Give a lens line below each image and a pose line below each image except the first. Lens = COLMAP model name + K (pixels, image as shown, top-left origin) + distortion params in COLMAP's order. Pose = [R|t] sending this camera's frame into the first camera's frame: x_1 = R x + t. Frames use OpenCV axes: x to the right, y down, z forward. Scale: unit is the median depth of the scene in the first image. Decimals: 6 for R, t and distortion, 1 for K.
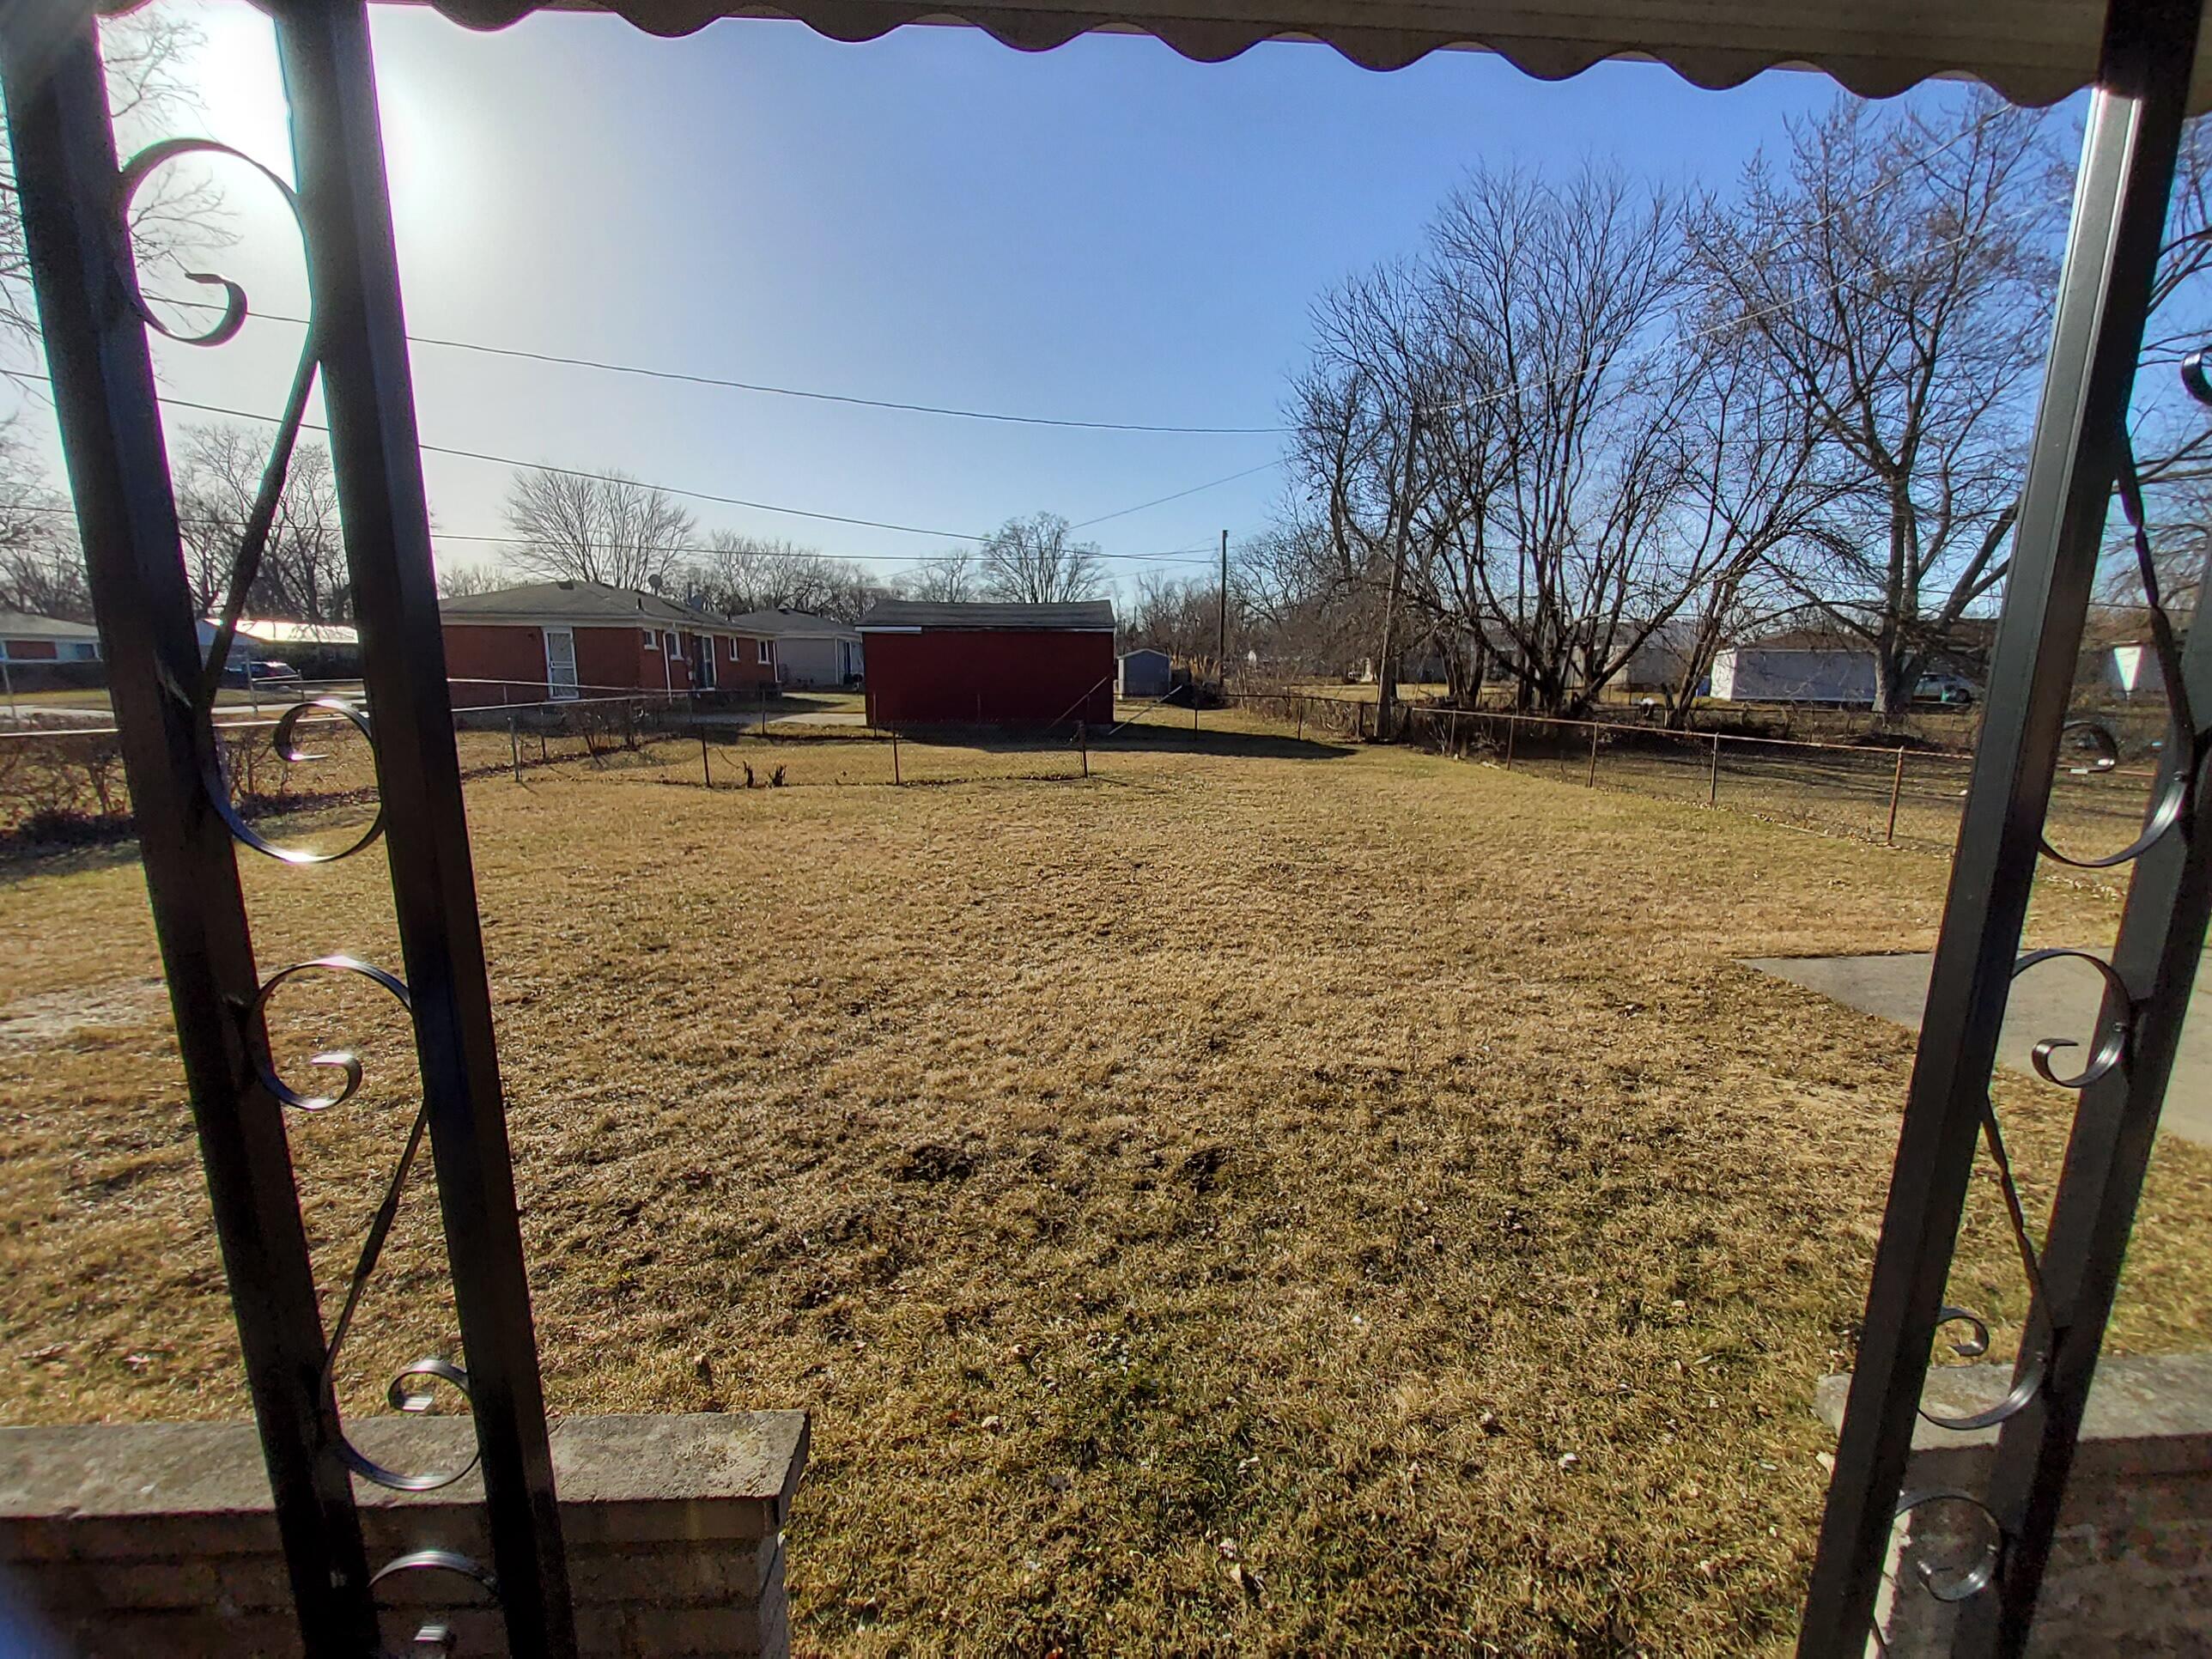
lens RADIAL K [[887.3, 0, 1101.2], [0, 887.3, 841.8], [0, 0, 1]] dist [-0.002781, -0.003904]
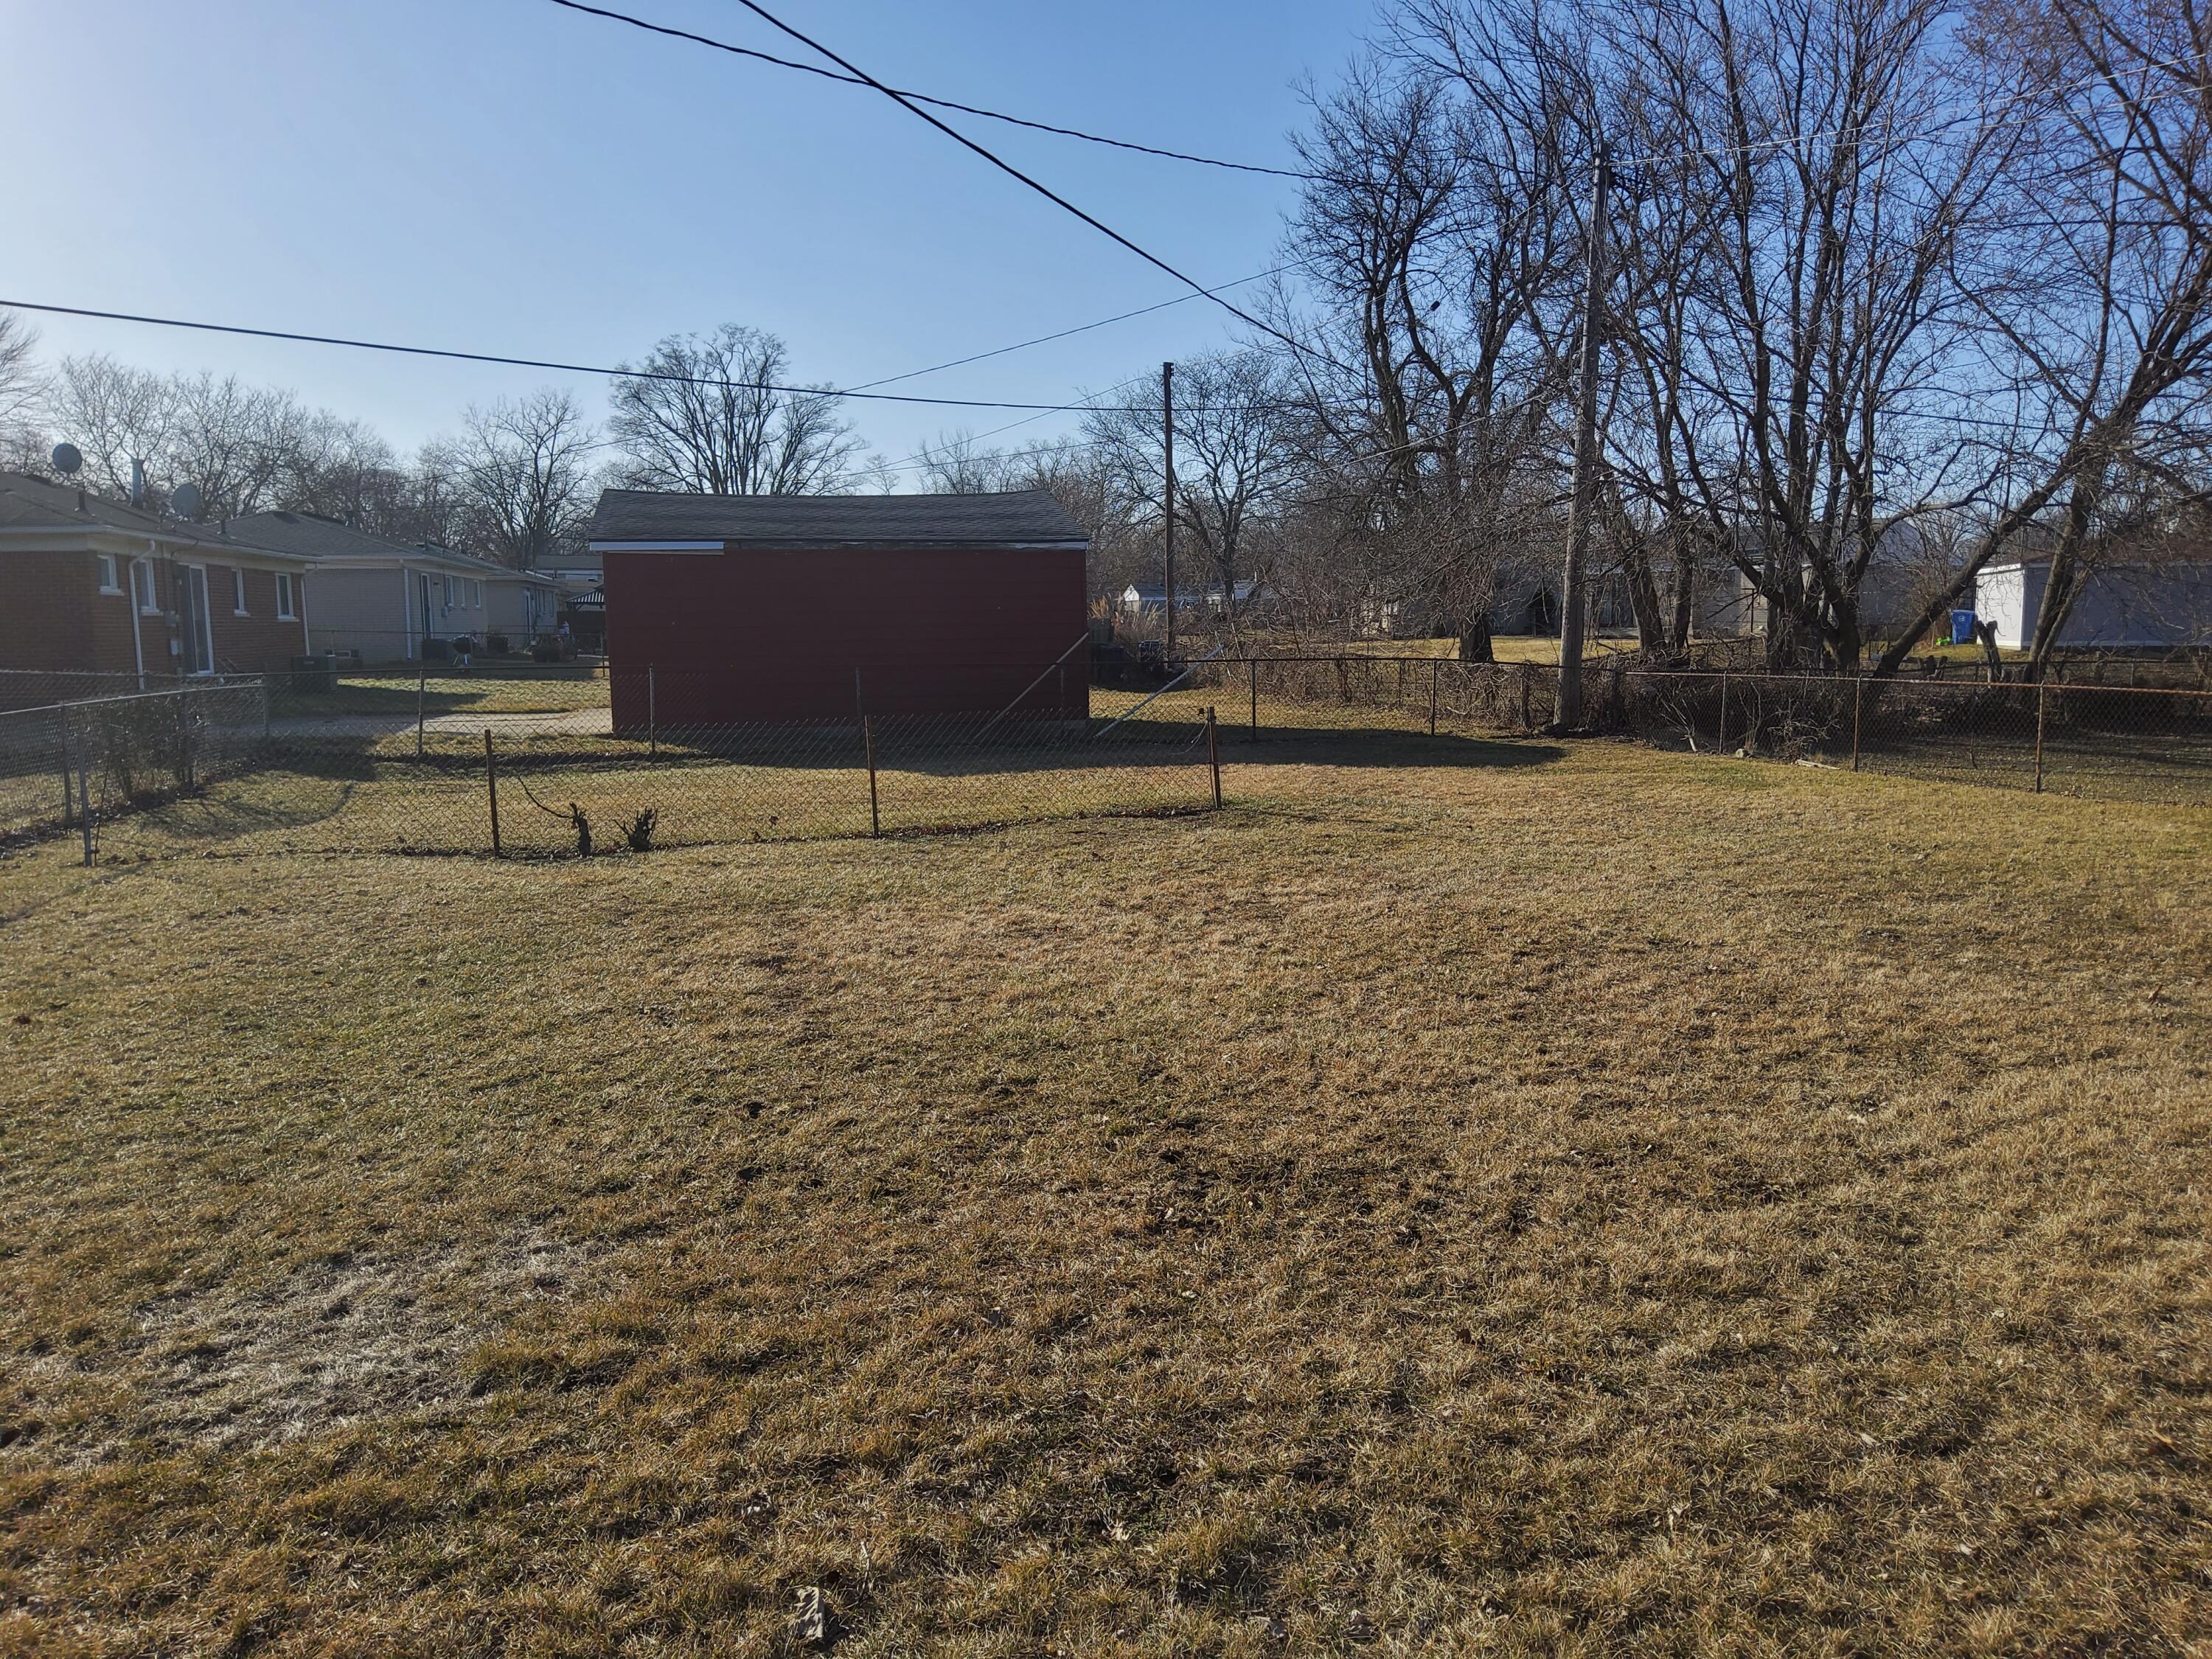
lens RADIAL K [[1679.2, 0, 1101.2], [0, 1679.2, 882.0], [0, 0, 1]] dist [0.042646, -0.084223]
pose [[0.985710, -0.045918, 0.162071, -0.272161], [0.052095, 0.998061, -0.034073, 0.002484], [-0.160193, 0.042029, 0.986191, 0.003794]]
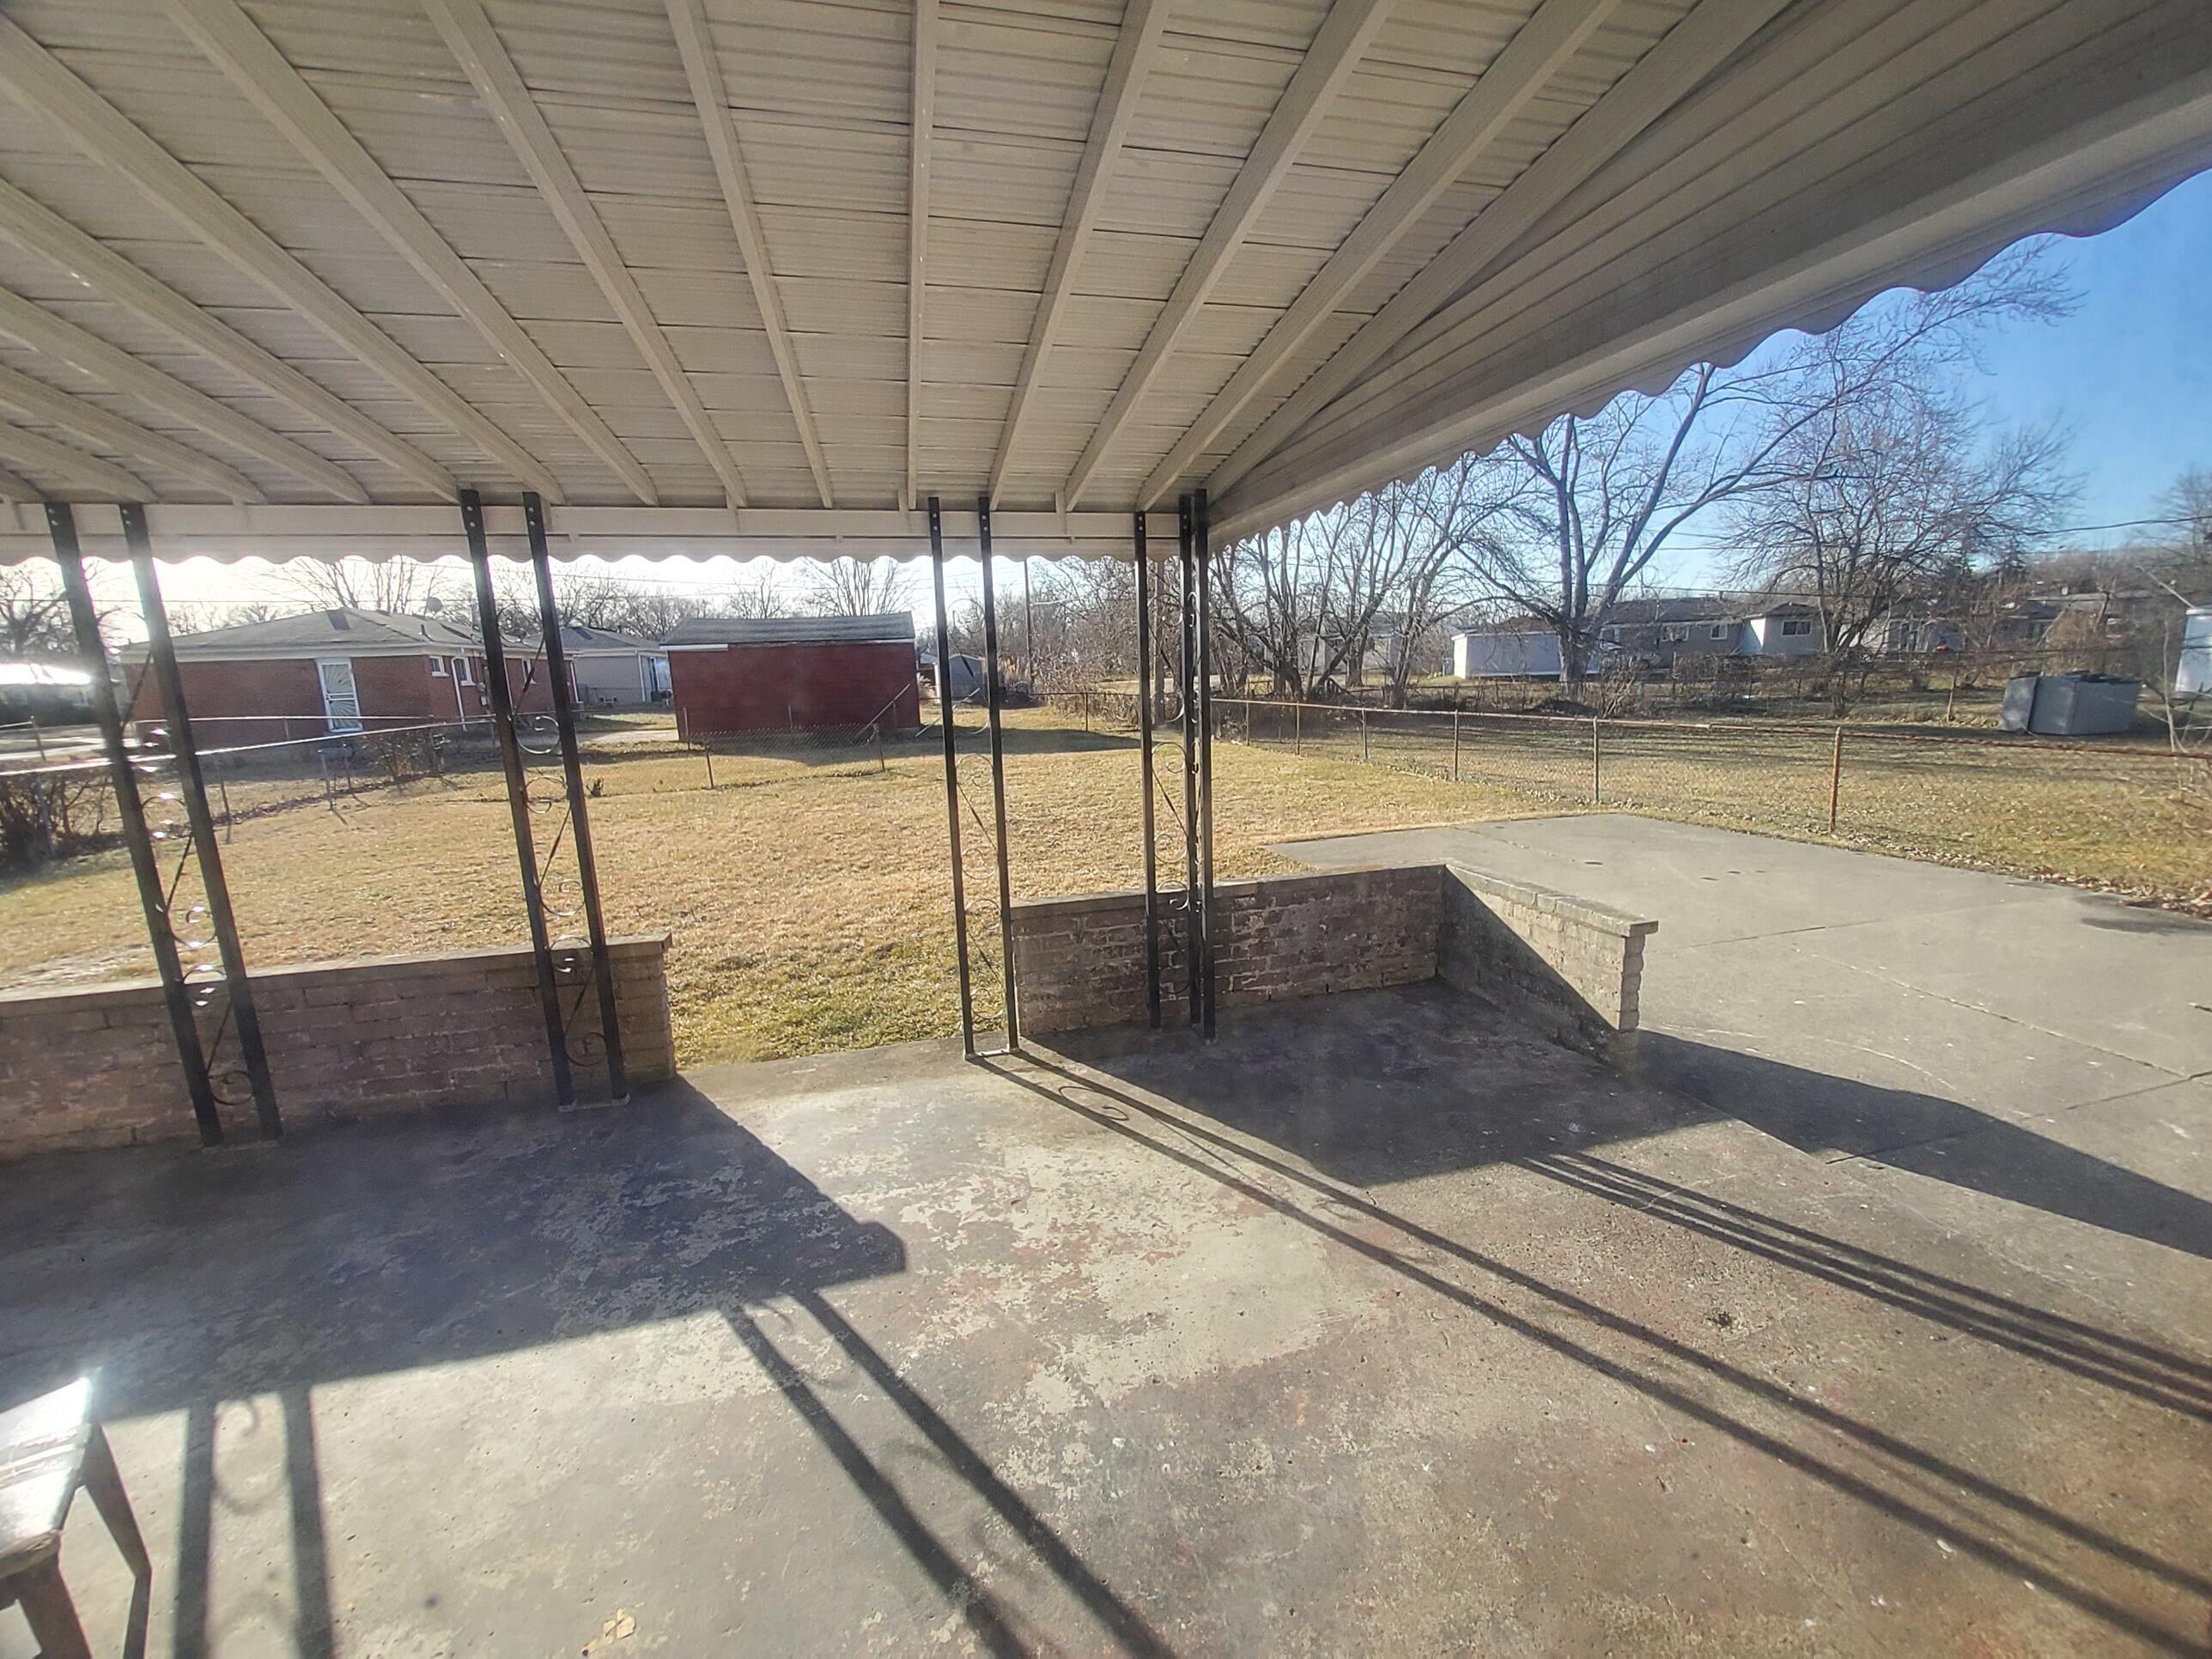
lens RADIAL K [[887.3, 0, 1102.6], [0, 887.3, 844.5], [0, 0, 1]] dist [-0.002781, -0.003904]
pose [[0.981284, -0.077578, 0.176248, 0.053927], [0.077124, 0.996977, 0.009437, 0.034129], [-0.176448, 0.004333, 0.984300, -0.198434]]
